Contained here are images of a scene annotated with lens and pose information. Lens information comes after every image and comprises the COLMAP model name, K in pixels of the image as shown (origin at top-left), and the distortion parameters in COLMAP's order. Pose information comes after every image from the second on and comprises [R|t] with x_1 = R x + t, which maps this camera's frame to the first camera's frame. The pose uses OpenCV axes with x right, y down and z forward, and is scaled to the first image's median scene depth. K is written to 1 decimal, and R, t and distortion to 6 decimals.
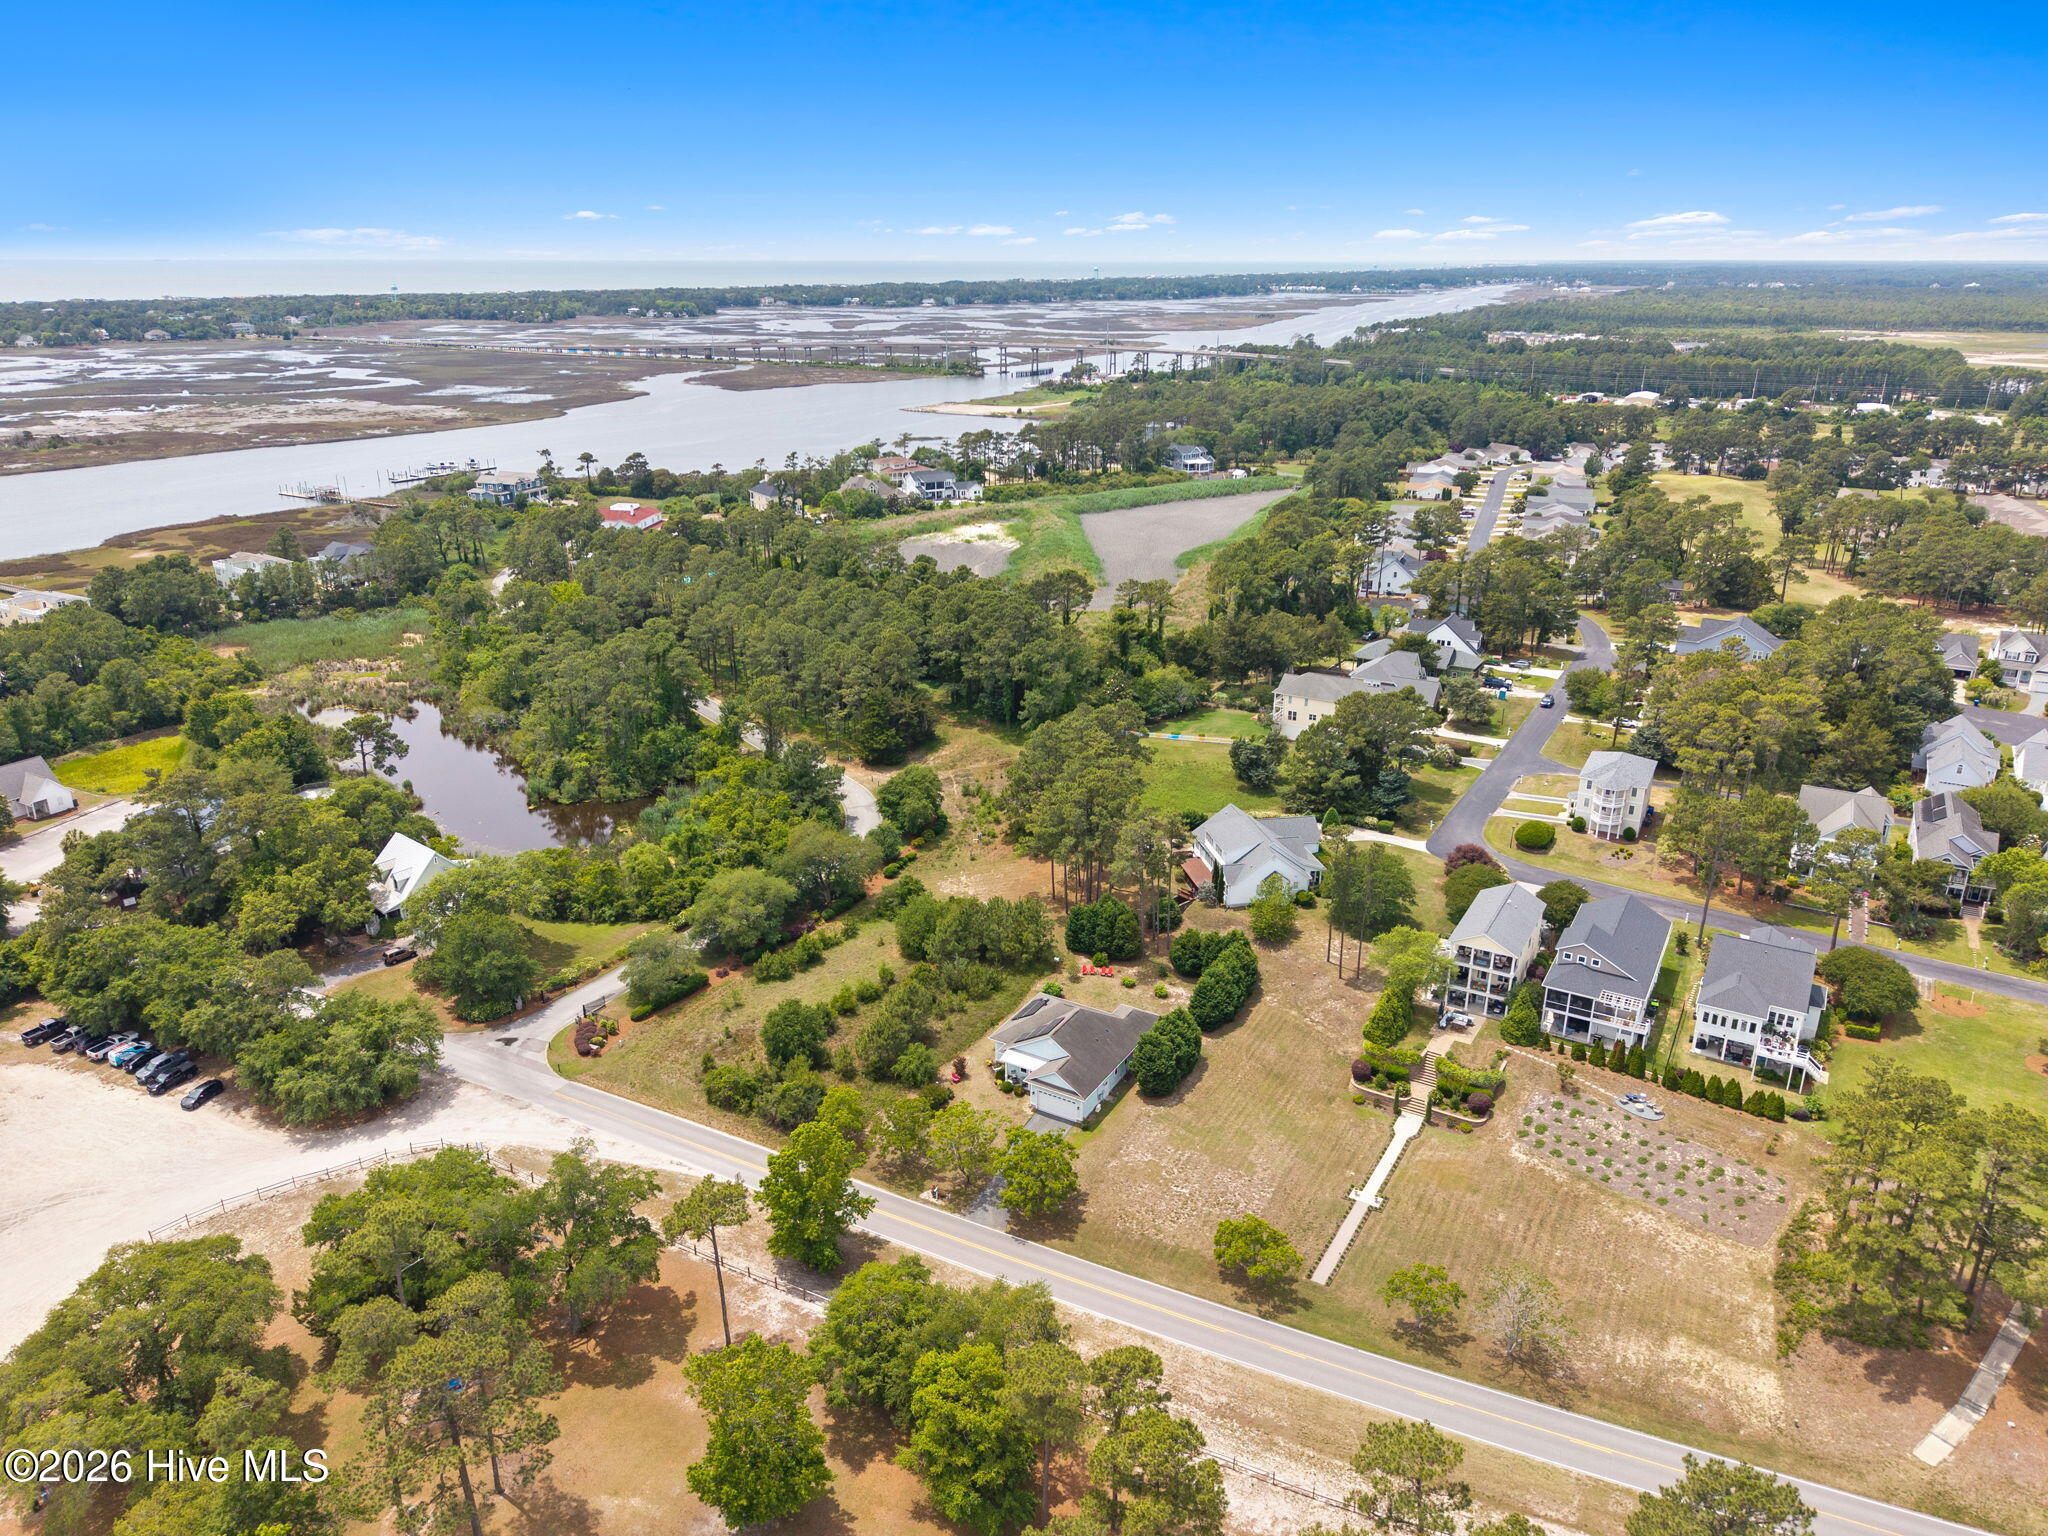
lens RADIAL K [[1386.8, 0, 1016.8], [0, 1386.8, 778.3], [0, 0, 1]] dist [0.058201, -0.081363]
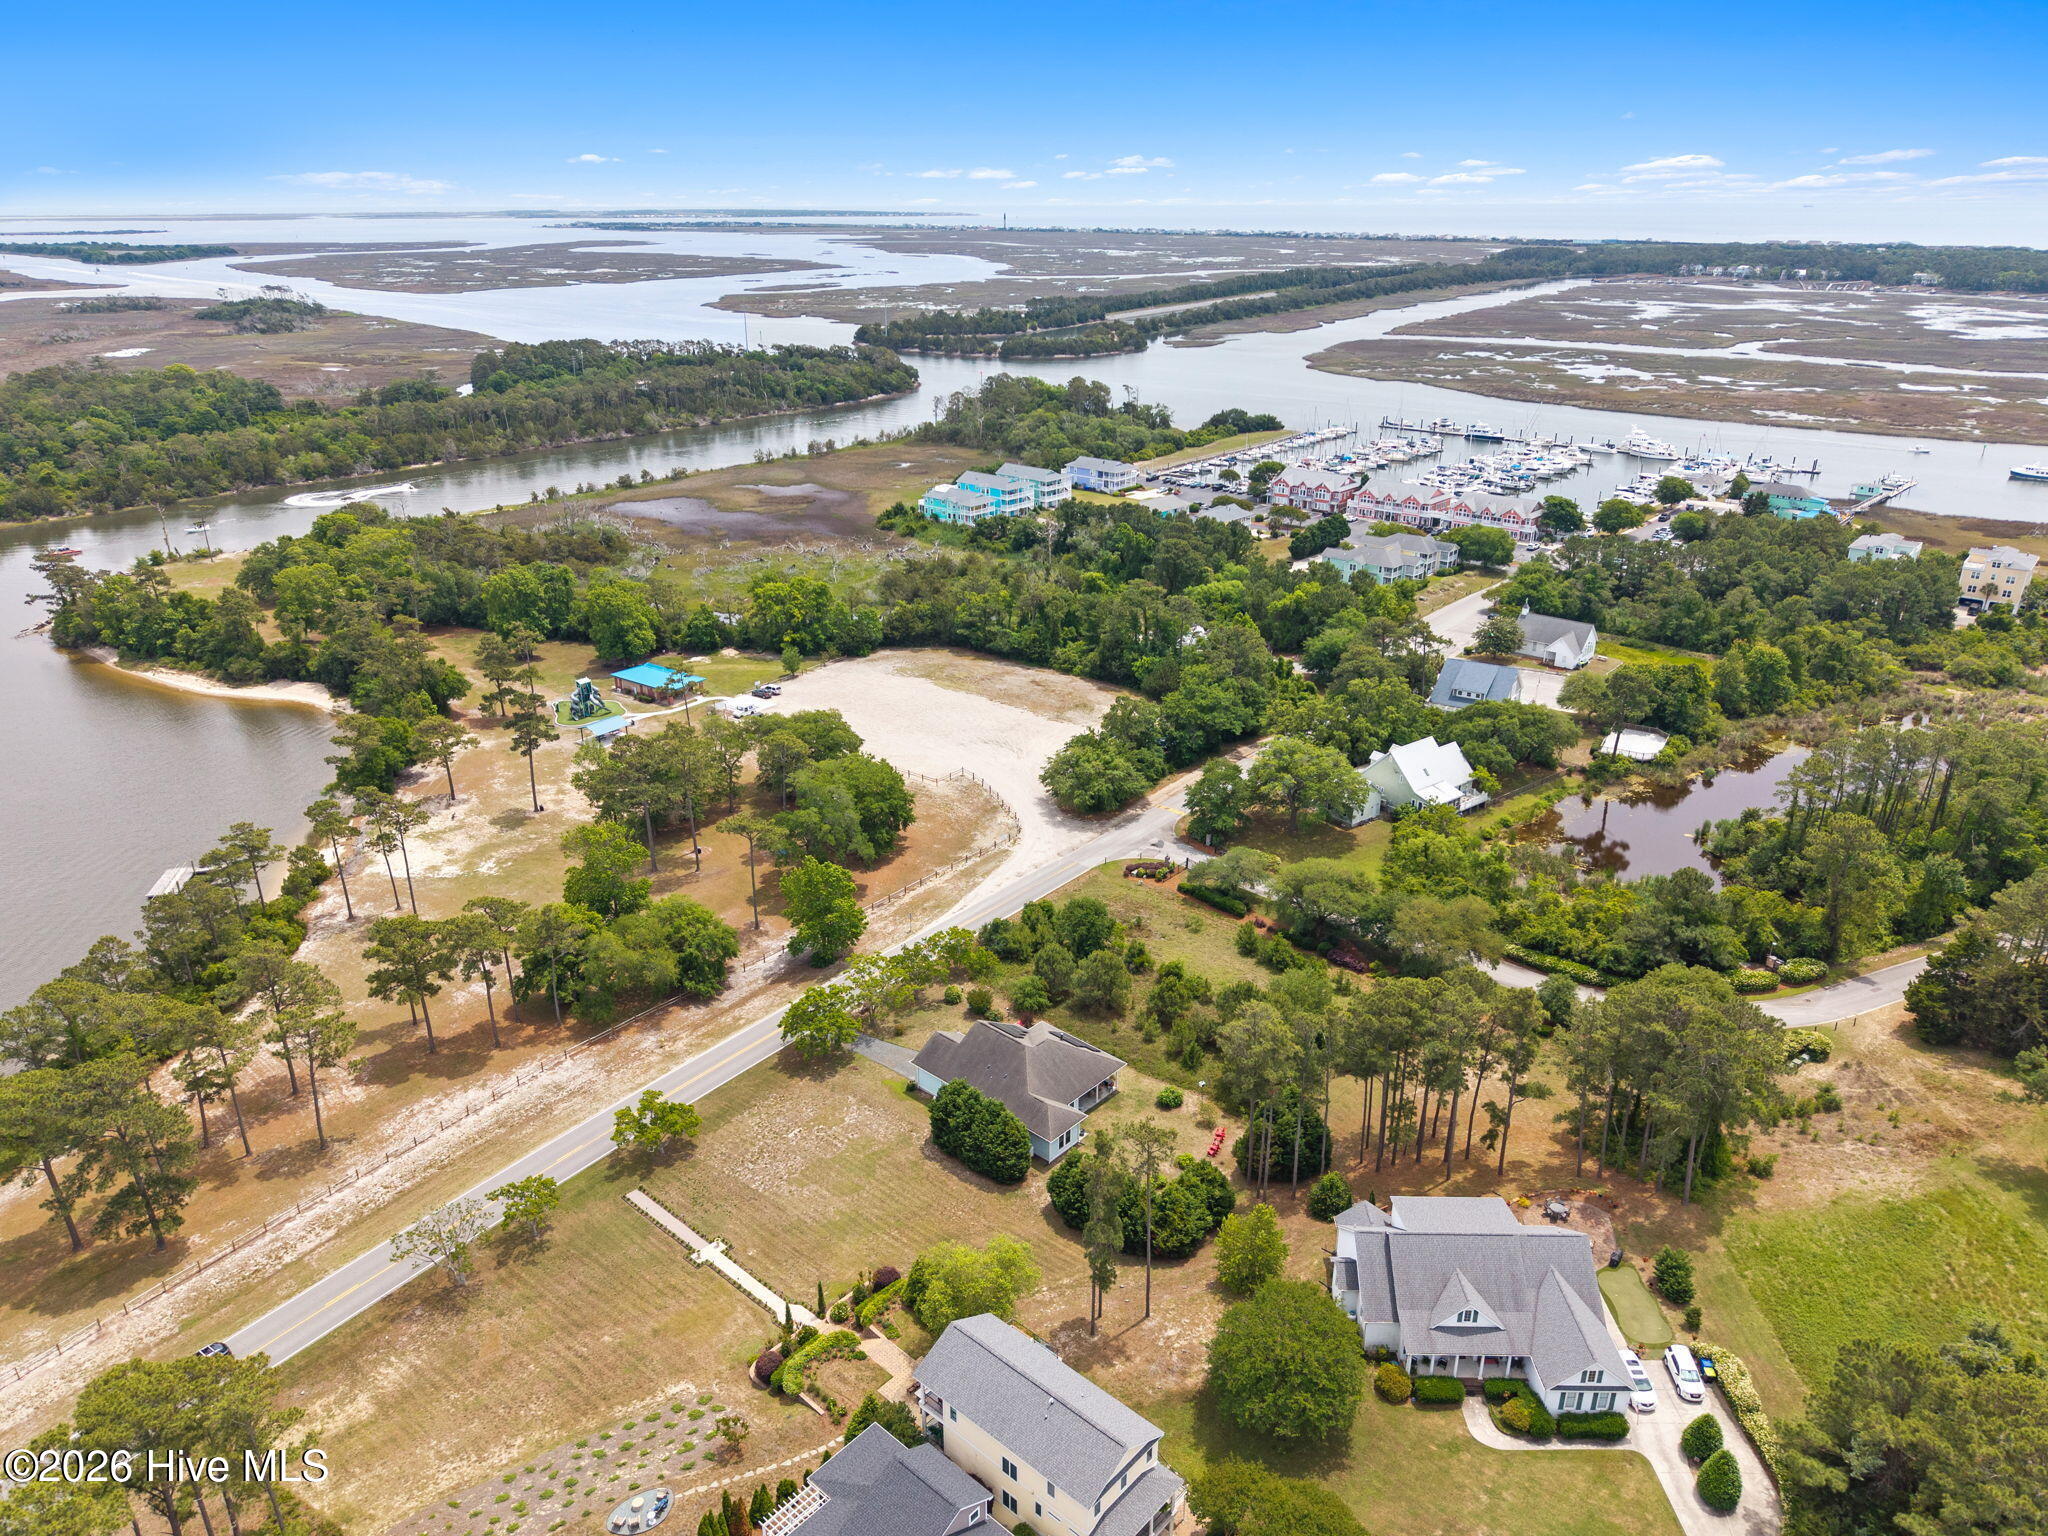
lens RADIAL K [[1364.5, 0, 1026.3], [0, 1364.5, 778.5], [0, 0, 1]] dist [0.049806, -0.072772]
pose [[-0.200622, 0.378234, -0.903709, 0.807153], [-0.347458, 0.835025, 0.426622, -0.372068], [0.915982, 0.399591, -0.036104, 0.977065]]
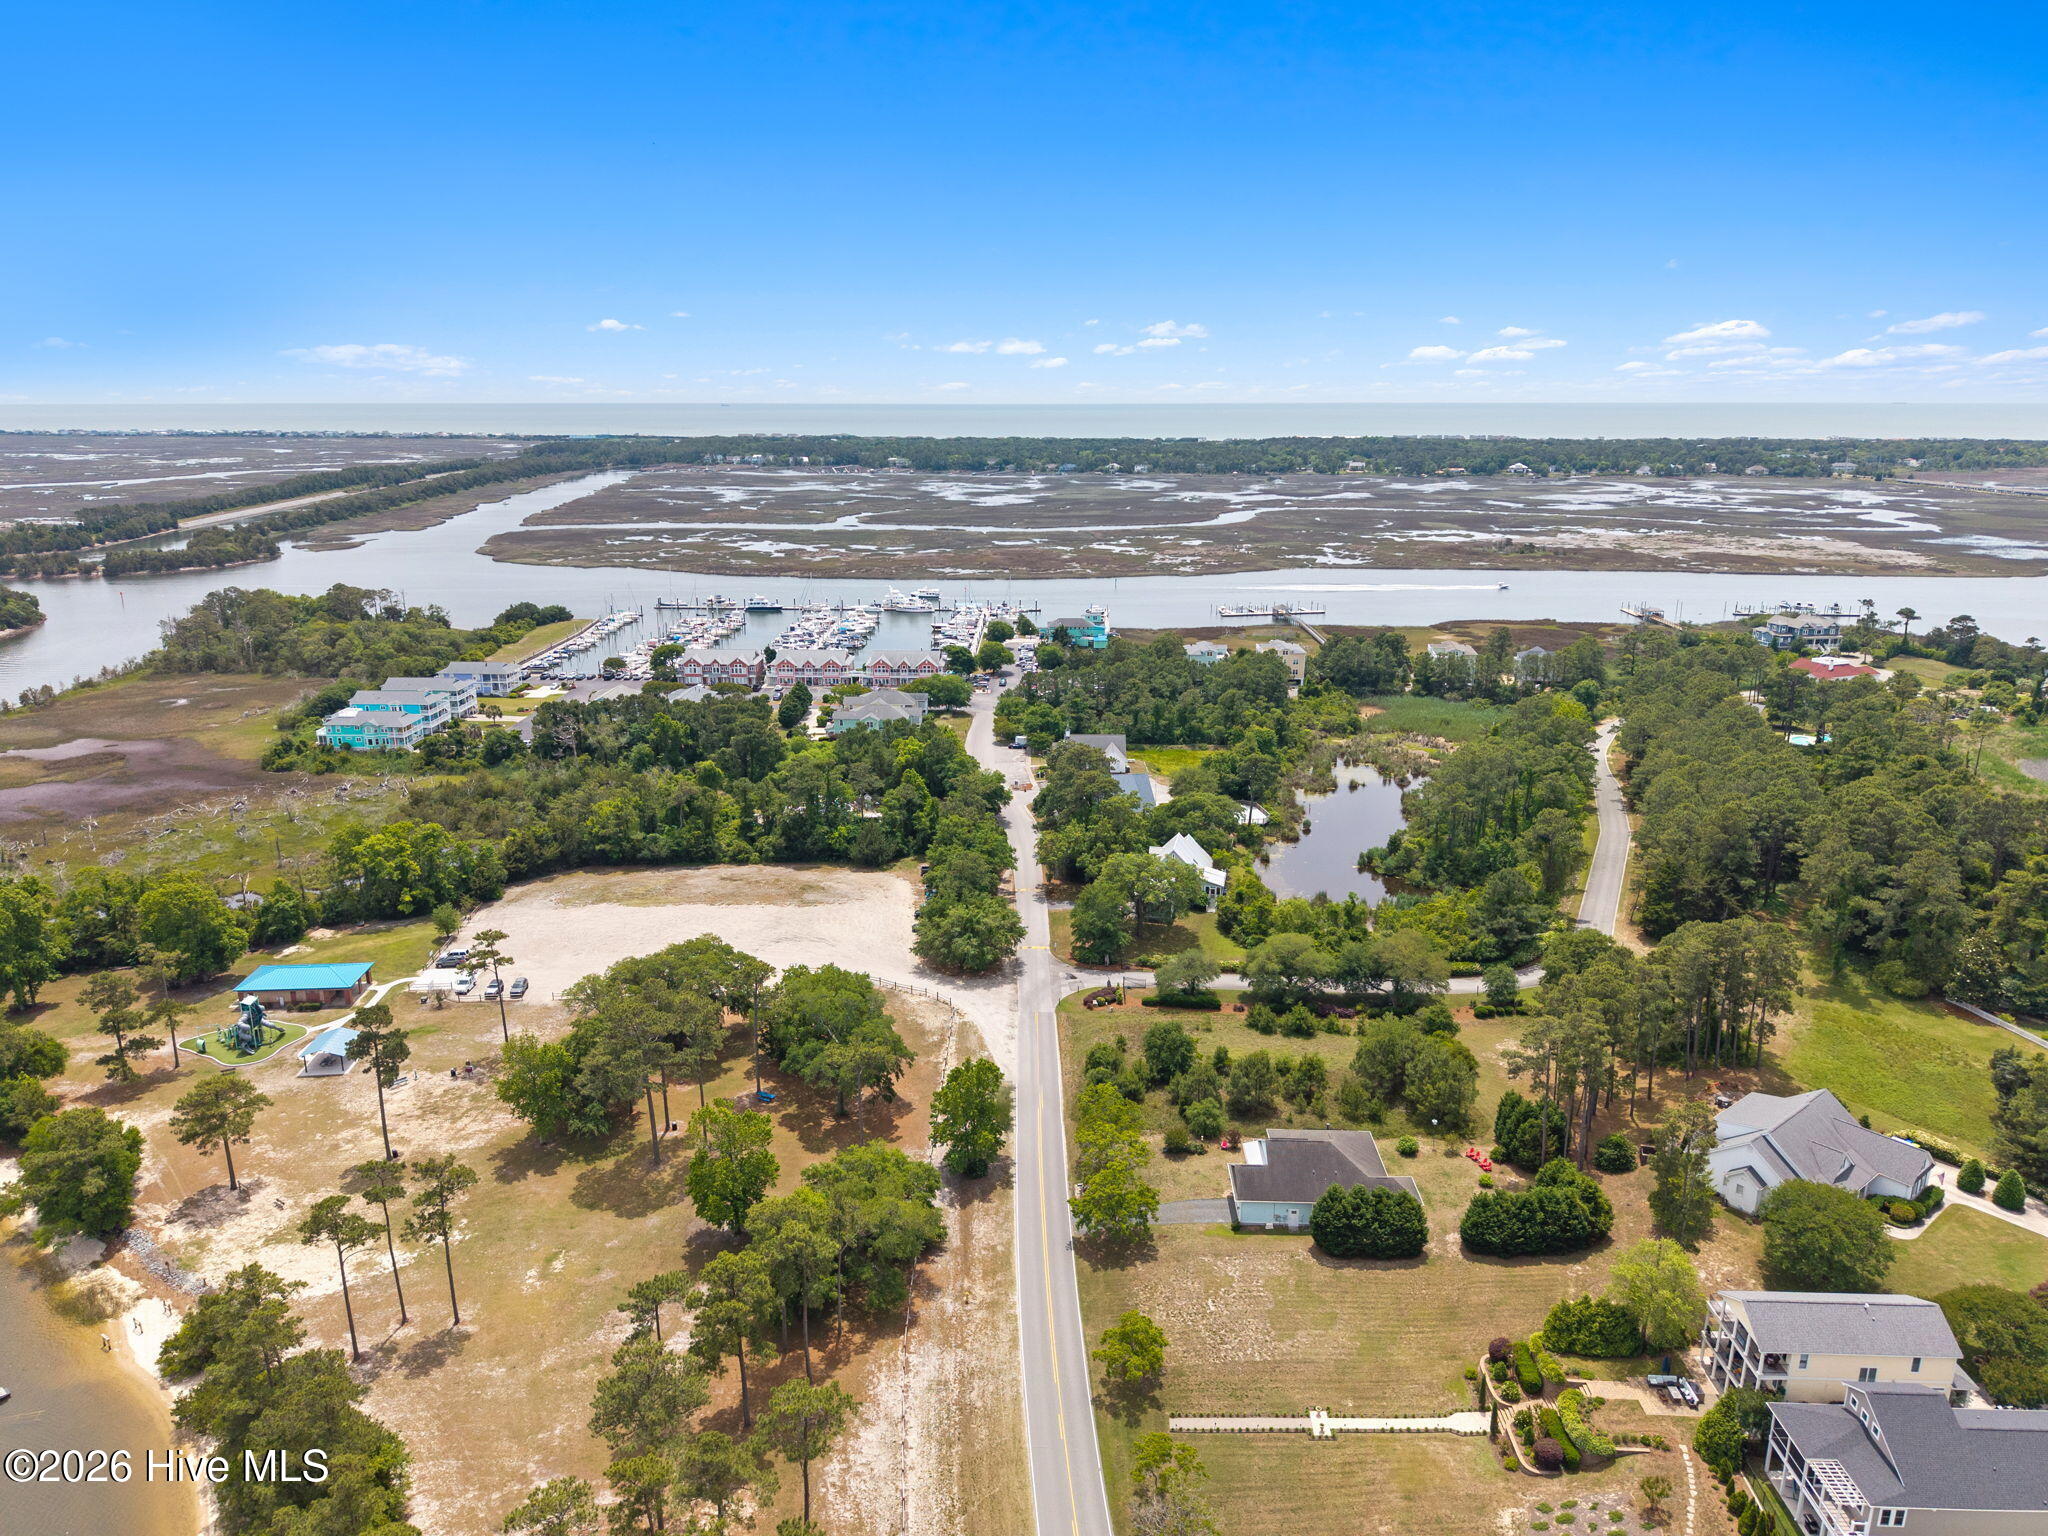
lens RADIAL K [[1364.5, 0, 1026.3], [0, 1364.5, 778.5], [0, 0, 1]] dist [0.049806, -0.072772]
pose [[0.475900, 0.231929, -0.848368, 0.716786], [-0.311043, 0.946648, 0.084314, -0.091828], [0.822661, 0.223754, 0.522650, 0.263627]]
